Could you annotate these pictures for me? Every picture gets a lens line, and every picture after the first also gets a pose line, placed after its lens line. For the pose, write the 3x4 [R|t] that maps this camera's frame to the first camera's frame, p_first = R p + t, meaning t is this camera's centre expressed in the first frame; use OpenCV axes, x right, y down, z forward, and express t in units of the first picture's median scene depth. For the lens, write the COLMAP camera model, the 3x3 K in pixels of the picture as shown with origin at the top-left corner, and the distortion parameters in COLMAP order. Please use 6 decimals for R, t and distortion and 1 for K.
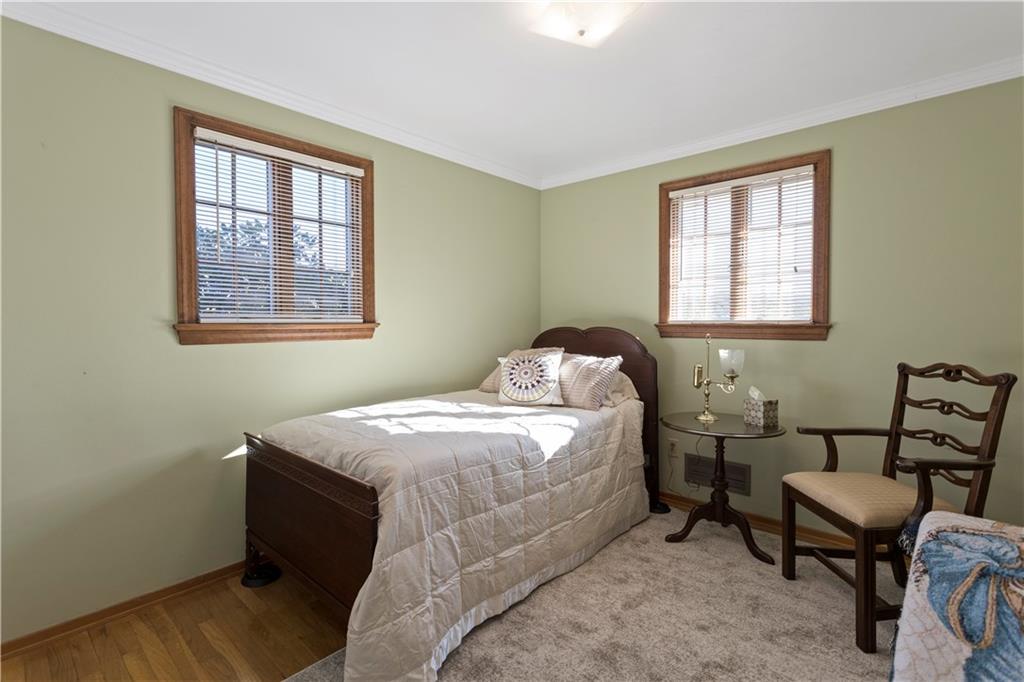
lens RADIAL K [[483.2, 0, 512.0], [0, 483.2, 328.4], [0, 0, 1]] dist [0.003890, 0.000737]
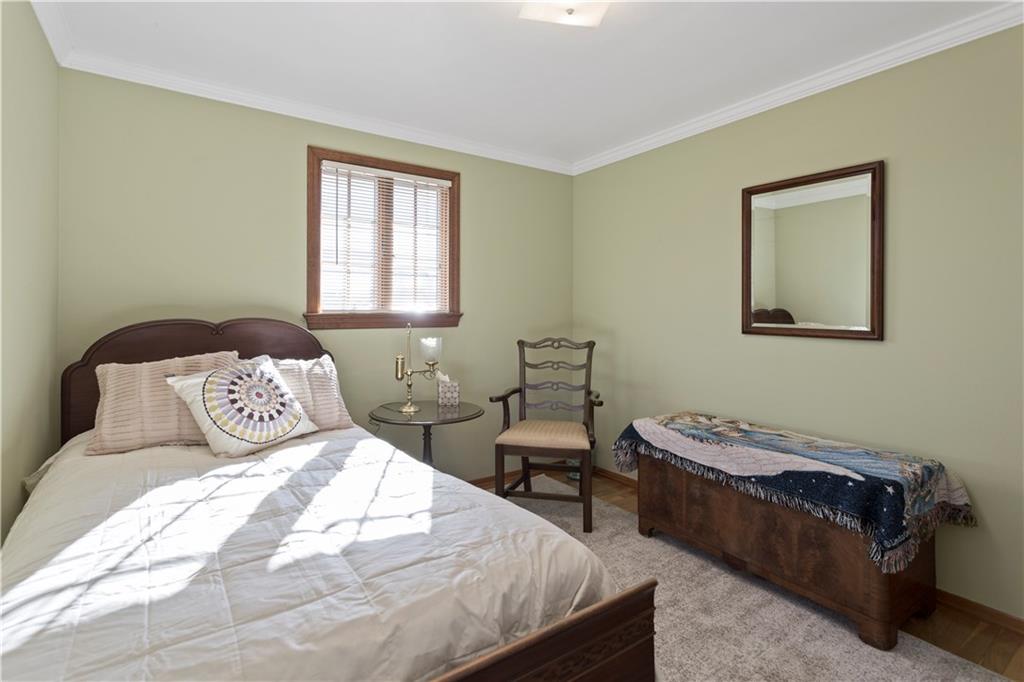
lens RADIAL K [[490.8, 0, 509.5], [0, 490.8, 309.7], [0, 0, 1]] dist [-0.000548, 0.000120]
pose [[0.228923, 0.002297, 0.973442, -0.498507], [0.010602, 0.999932, -0.004853, -0.009742], [-0.973387, 0.011431, 0.228883, 0.541915]]
